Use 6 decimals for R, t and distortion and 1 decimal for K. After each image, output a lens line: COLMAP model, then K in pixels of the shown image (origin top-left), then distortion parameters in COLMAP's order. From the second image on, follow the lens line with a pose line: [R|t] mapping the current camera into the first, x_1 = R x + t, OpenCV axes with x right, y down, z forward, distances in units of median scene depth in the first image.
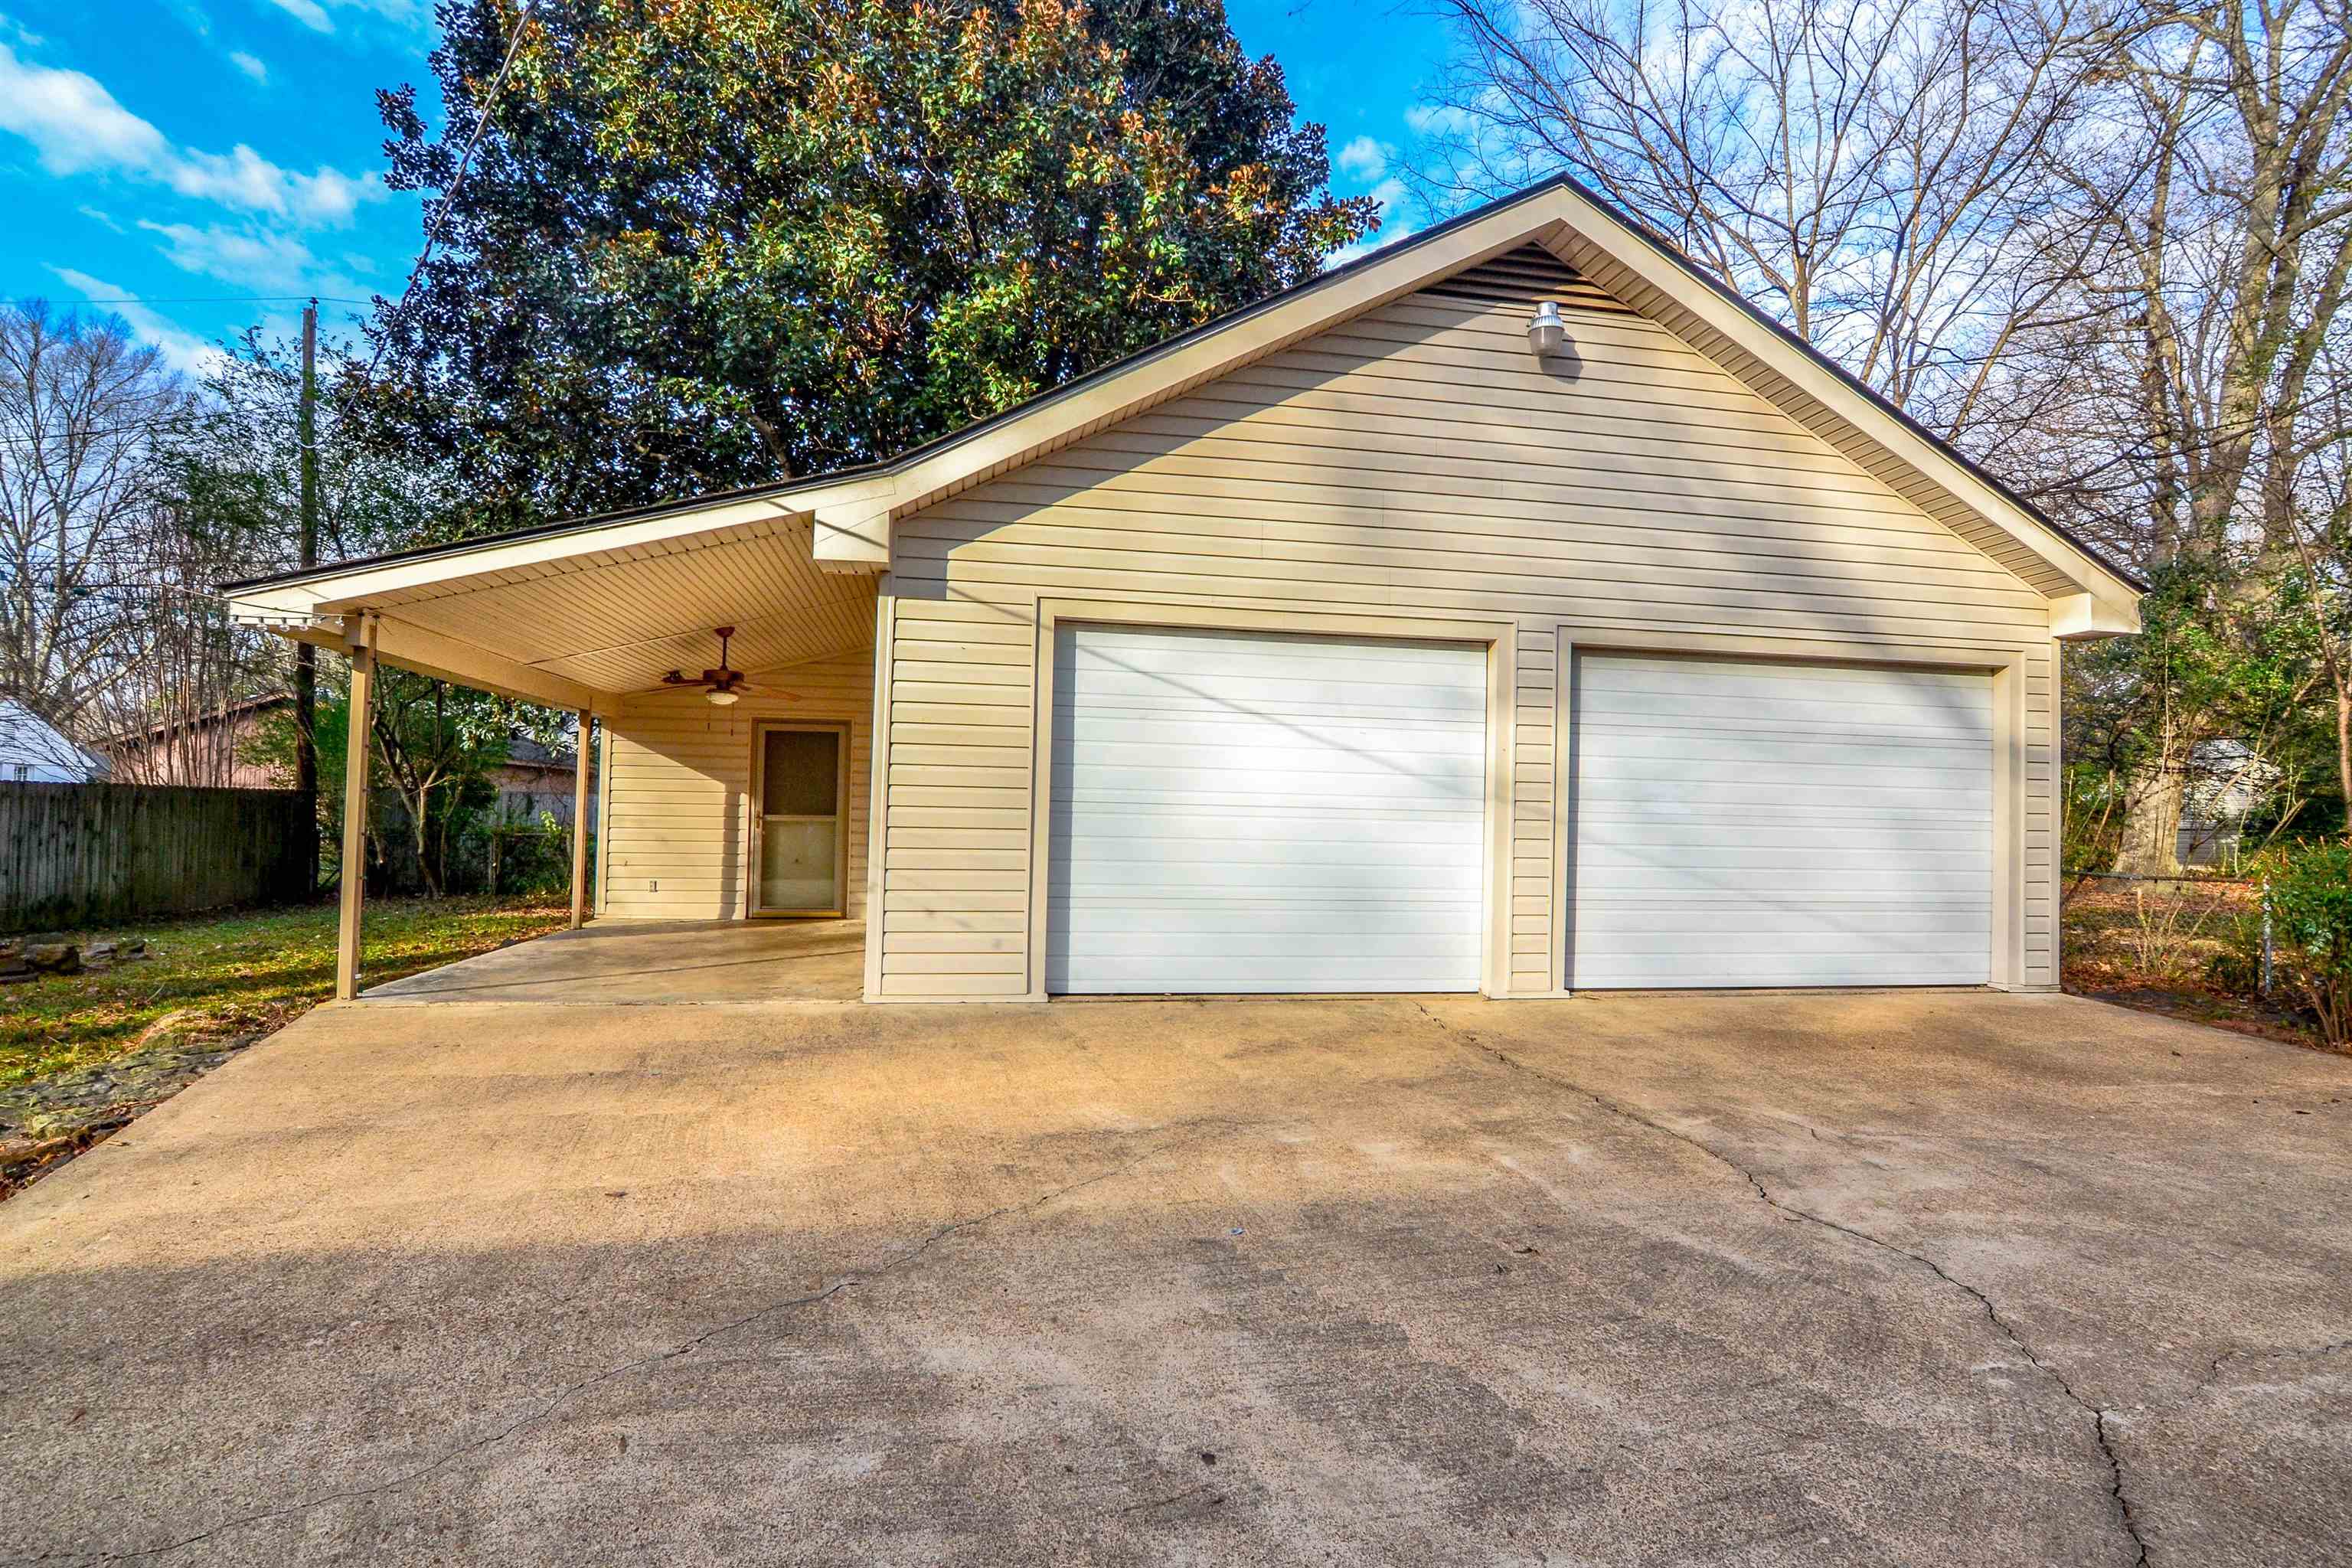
lens RADIAL K [[1161.3, 0, 1167.4], [0, 1161.3, 778.3], [0, 0, 1]] dist [-0.029653, 0.010526]
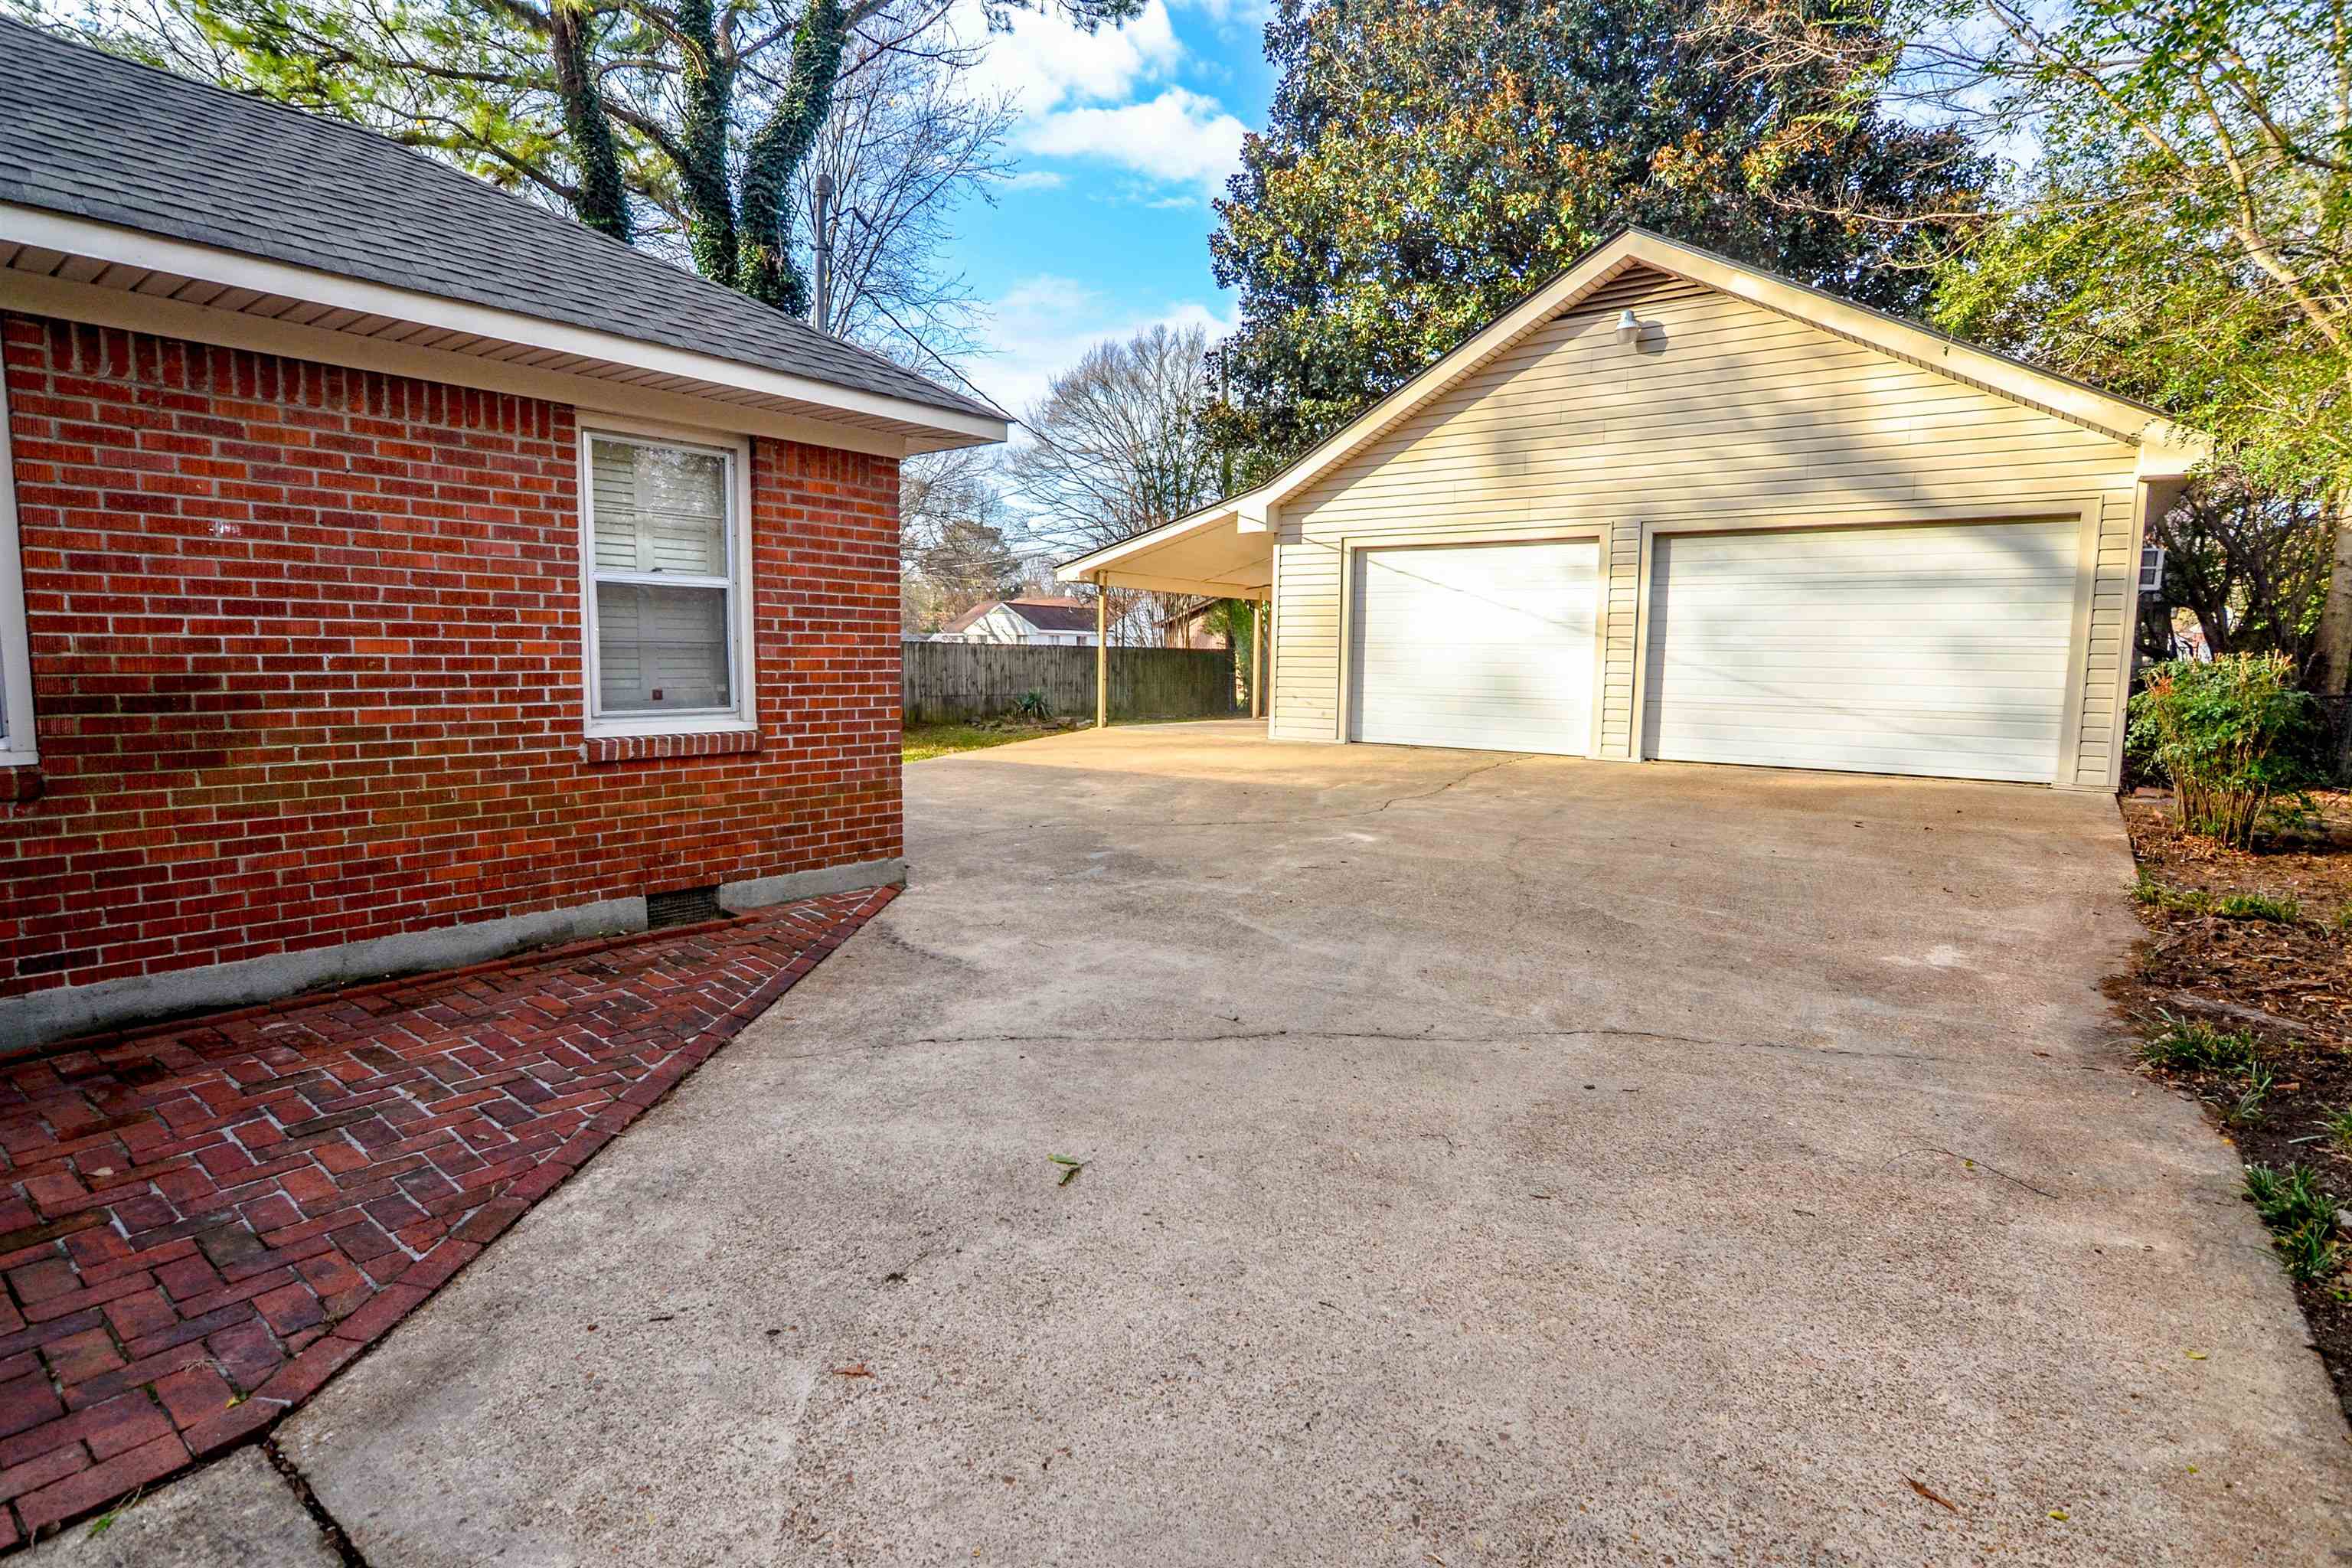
lens RADIAL K [[1161.3, 0, 1167.4], [0, 1161.3, 778.3], [0, 0, 1]] dist [-0.029653, 0.010526]
pose [[0.689728, 0.061101, -0.721486, 1.024806], [0.025963, 0.993705, 0.108975, 0.023369], [0.723603, -0.093895, 0.683800, -0.534657]]
